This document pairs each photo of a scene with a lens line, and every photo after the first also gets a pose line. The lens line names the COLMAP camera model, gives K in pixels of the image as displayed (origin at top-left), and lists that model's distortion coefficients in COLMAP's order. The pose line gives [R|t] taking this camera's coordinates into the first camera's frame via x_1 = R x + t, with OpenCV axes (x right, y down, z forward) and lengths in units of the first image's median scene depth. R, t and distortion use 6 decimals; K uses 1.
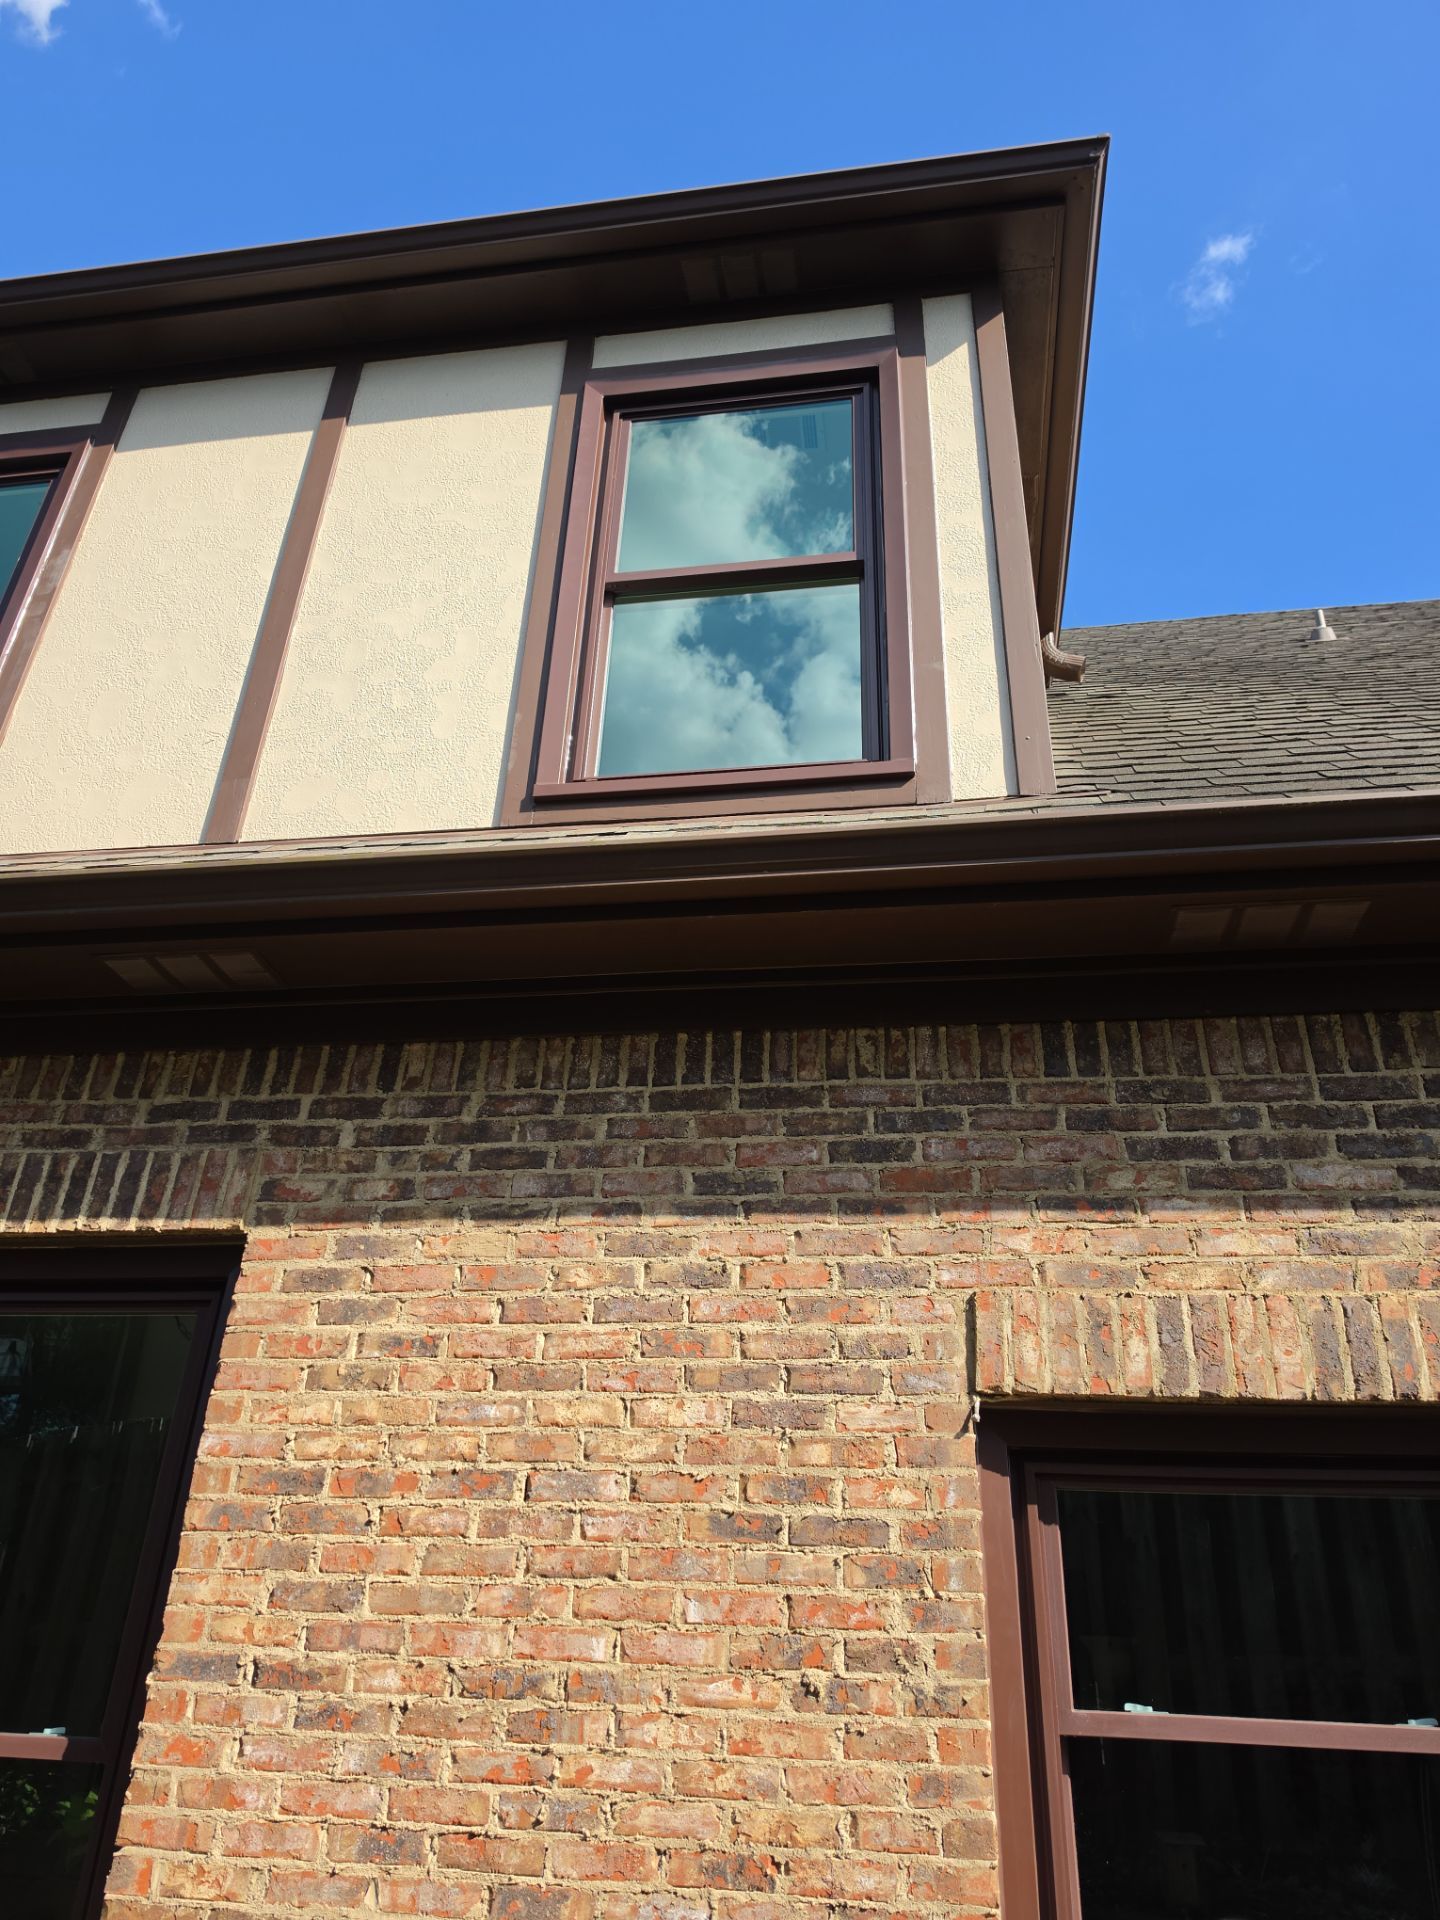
lens RADIAL K [[1344.5, 0, 714.0], [0, 1344.5, 926.4], [0, 0, 1]] dist [0.067033, -0.101022]
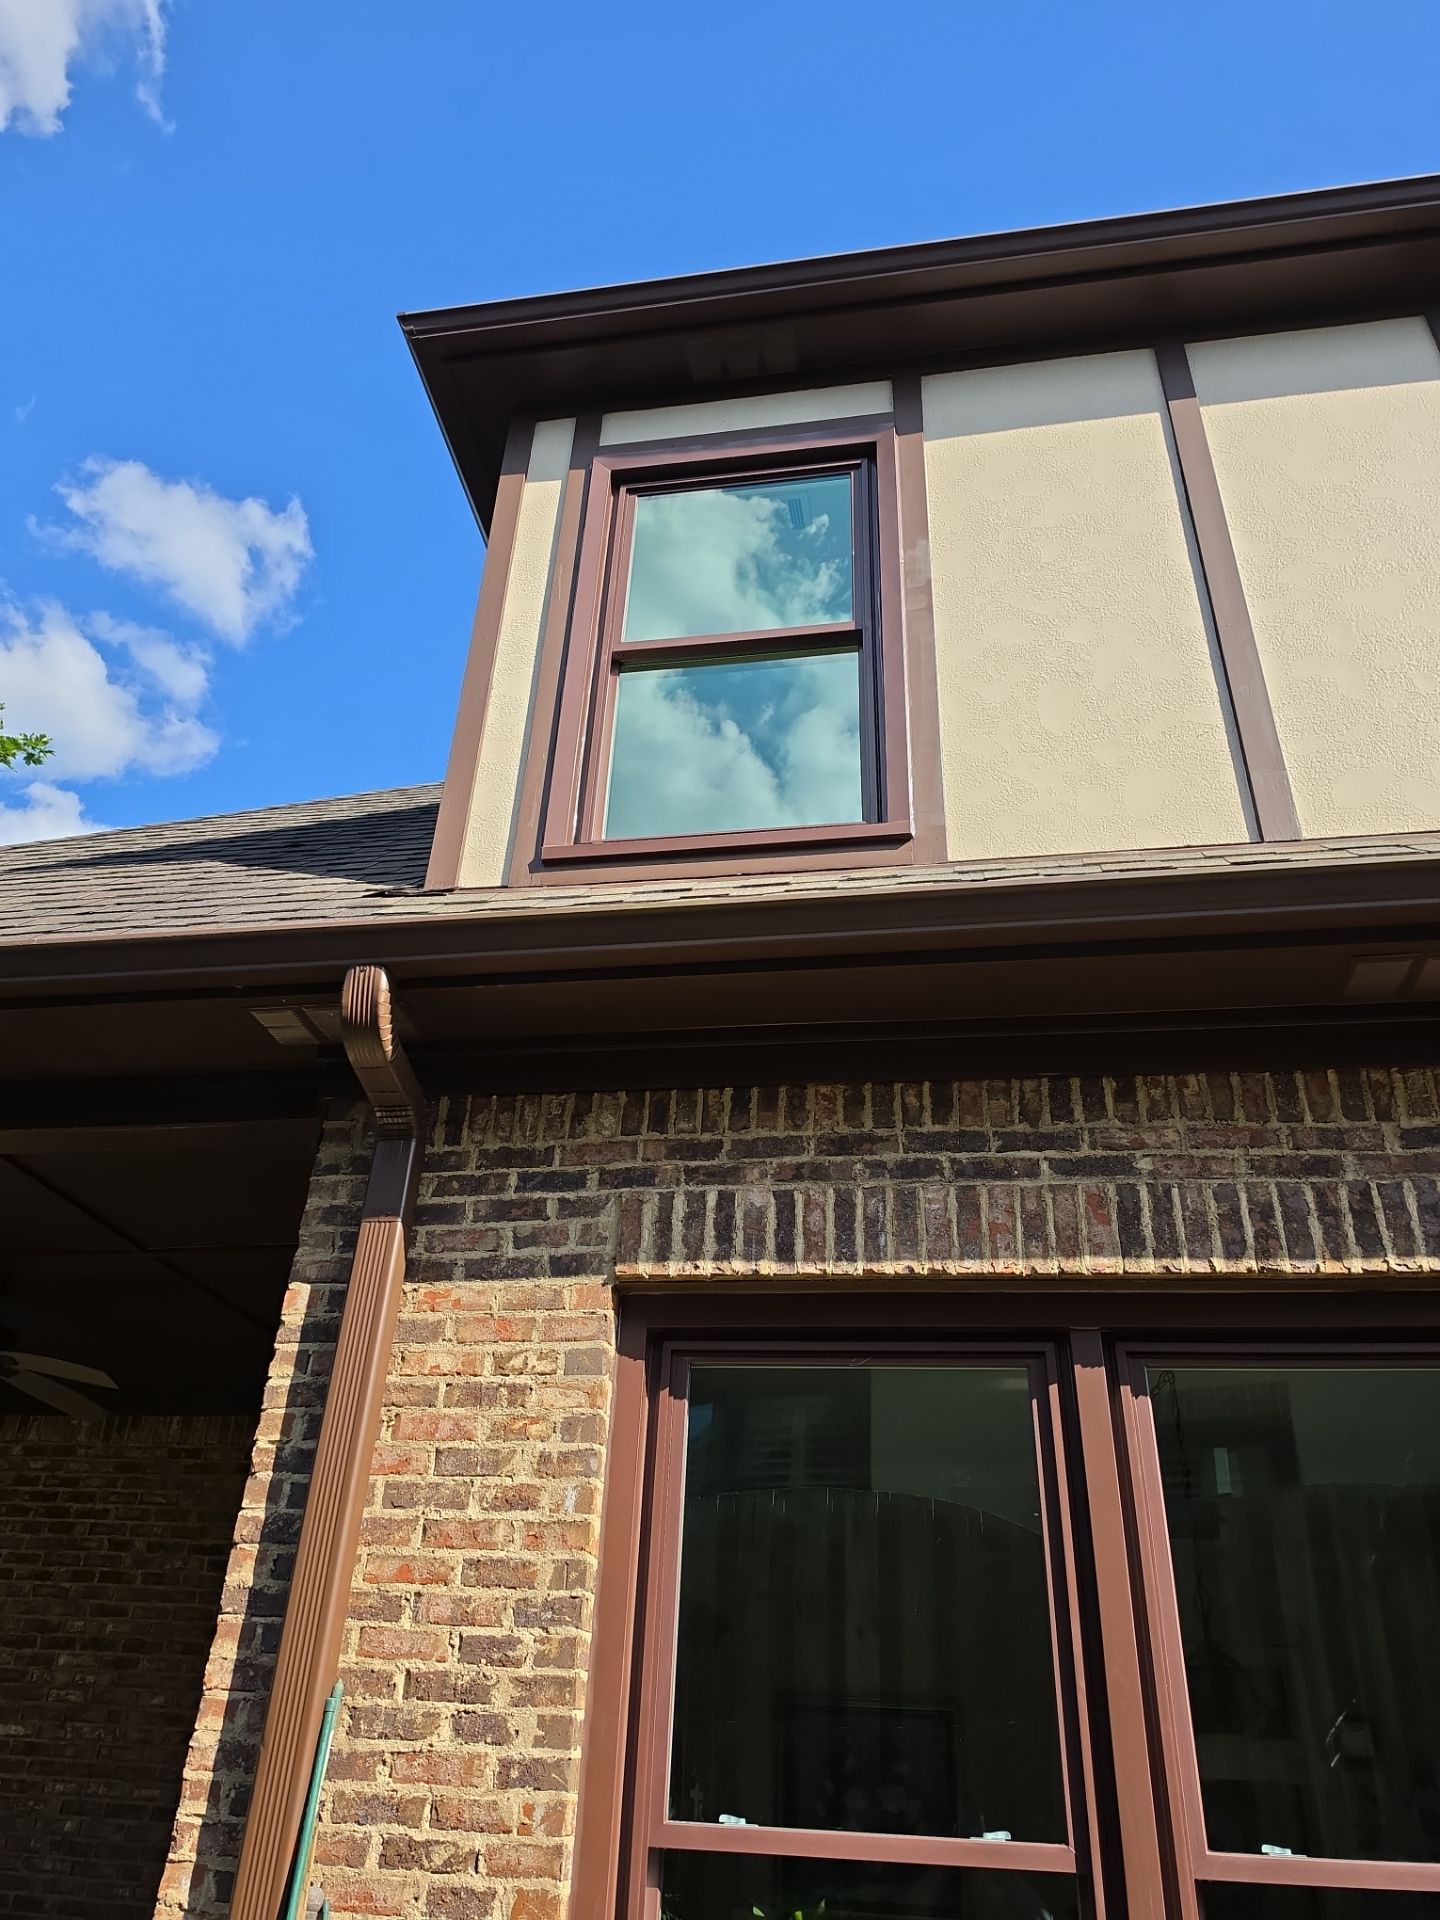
lens RADIAL K [[1327.0, 0, 678.3], [0, 1327.0, 960.4], [0, 0, 1]] dist [0.000820, 0.000840]
pose [[0.999426, 0.002109, -0.033812, -0.876071], [-0.002746, 0.999820, -0.018797, 0.041742], [0.033766, 0.018879, 0.999251, 0.130743]]
